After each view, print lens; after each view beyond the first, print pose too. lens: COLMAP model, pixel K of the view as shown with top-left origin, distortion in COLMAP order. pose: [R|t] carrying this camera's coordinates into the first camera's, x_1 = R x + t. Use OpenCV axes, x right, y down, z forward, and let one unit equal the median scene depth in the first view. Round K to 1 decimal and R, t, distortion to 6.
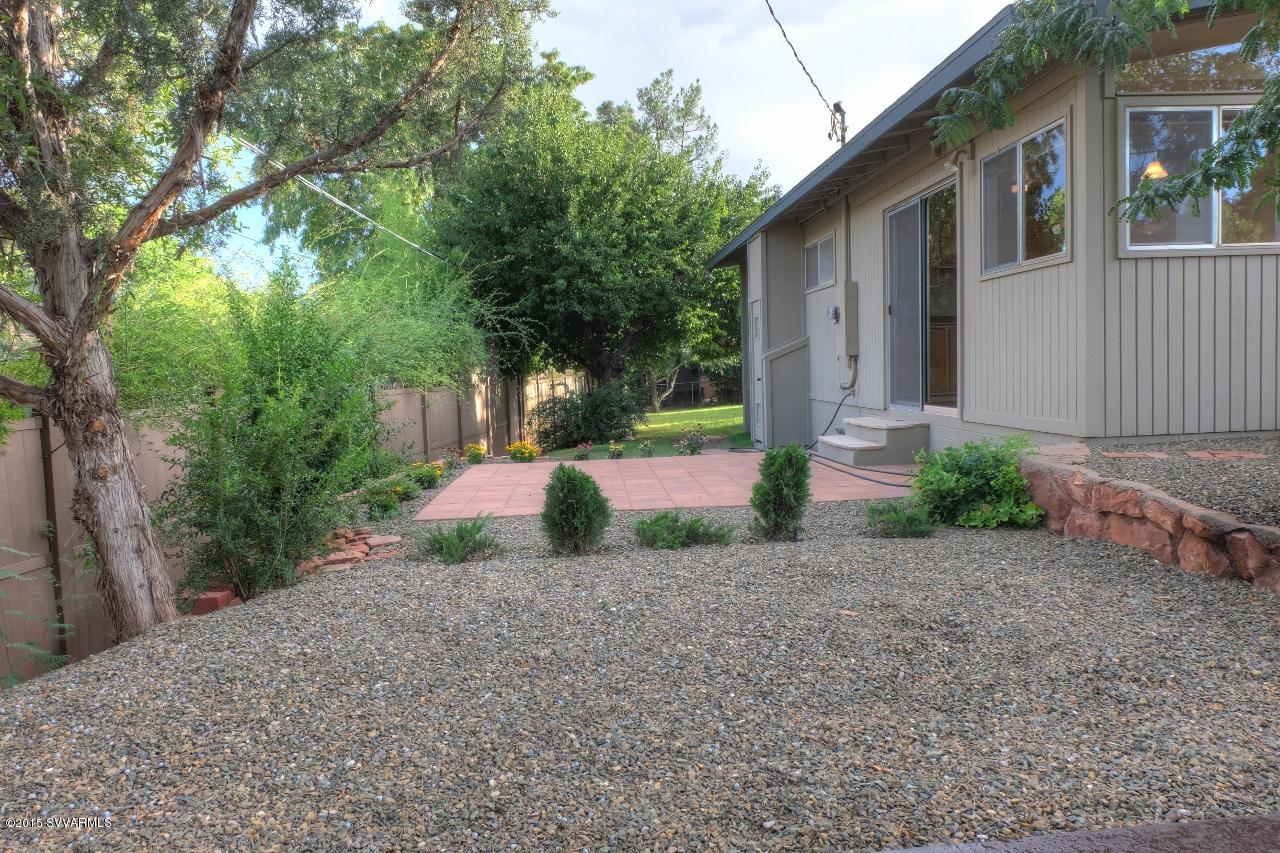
lens RADIAL K [[869.4, 0, 638.1], [0, 869.4, 428.6], [0, 0, 1]] dist [-0.052222, 0.040811]
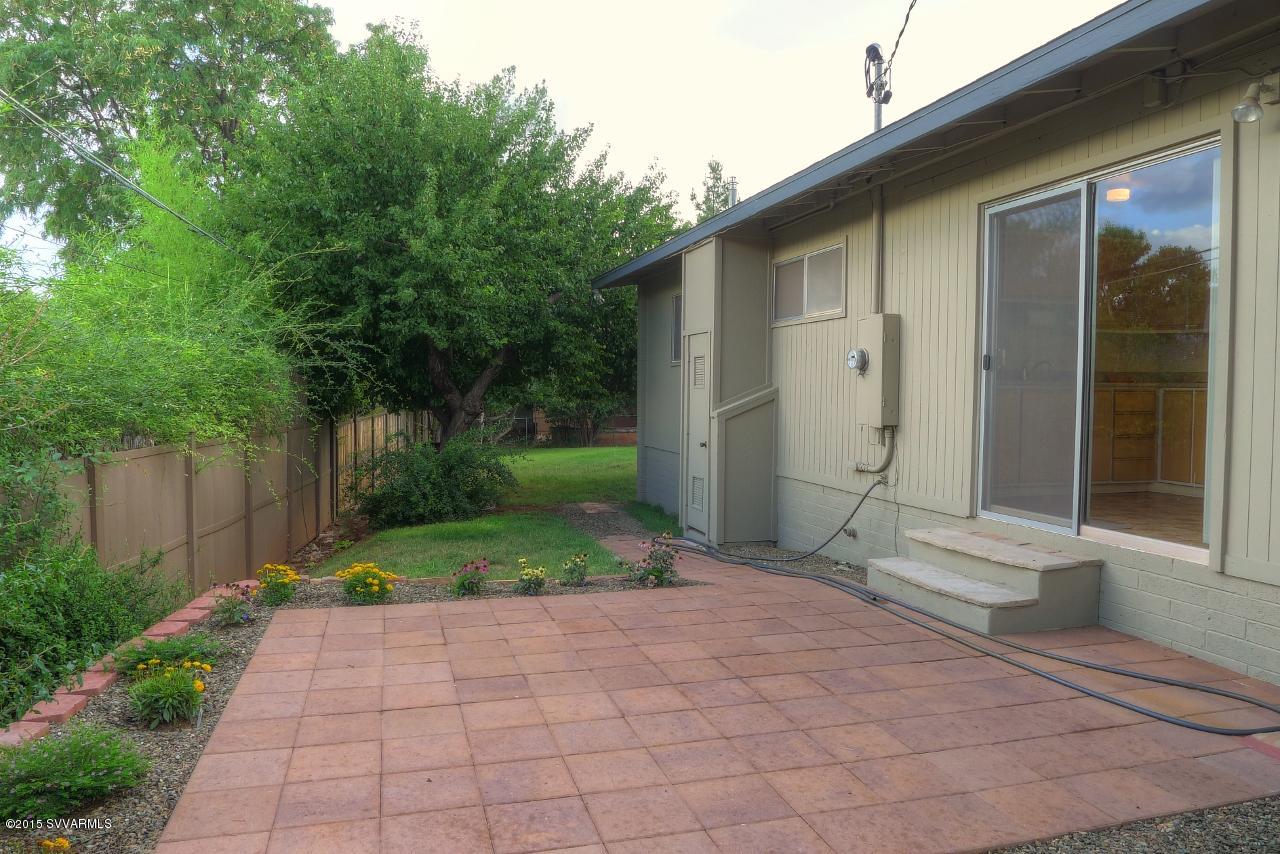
lens RADIAL K [[888.0, 0, 640.6], [0, 888.0, 424.7], [0, 0, 1]] dist [-0.048484, 0.018941]
pose [[0.975530, 0.029831, 0.217831, -0.056980], [-0.021780, 0.998991, -0.039269, -0.036554], [-0.218783, 0.033564, 0.975196, 0.257824]]
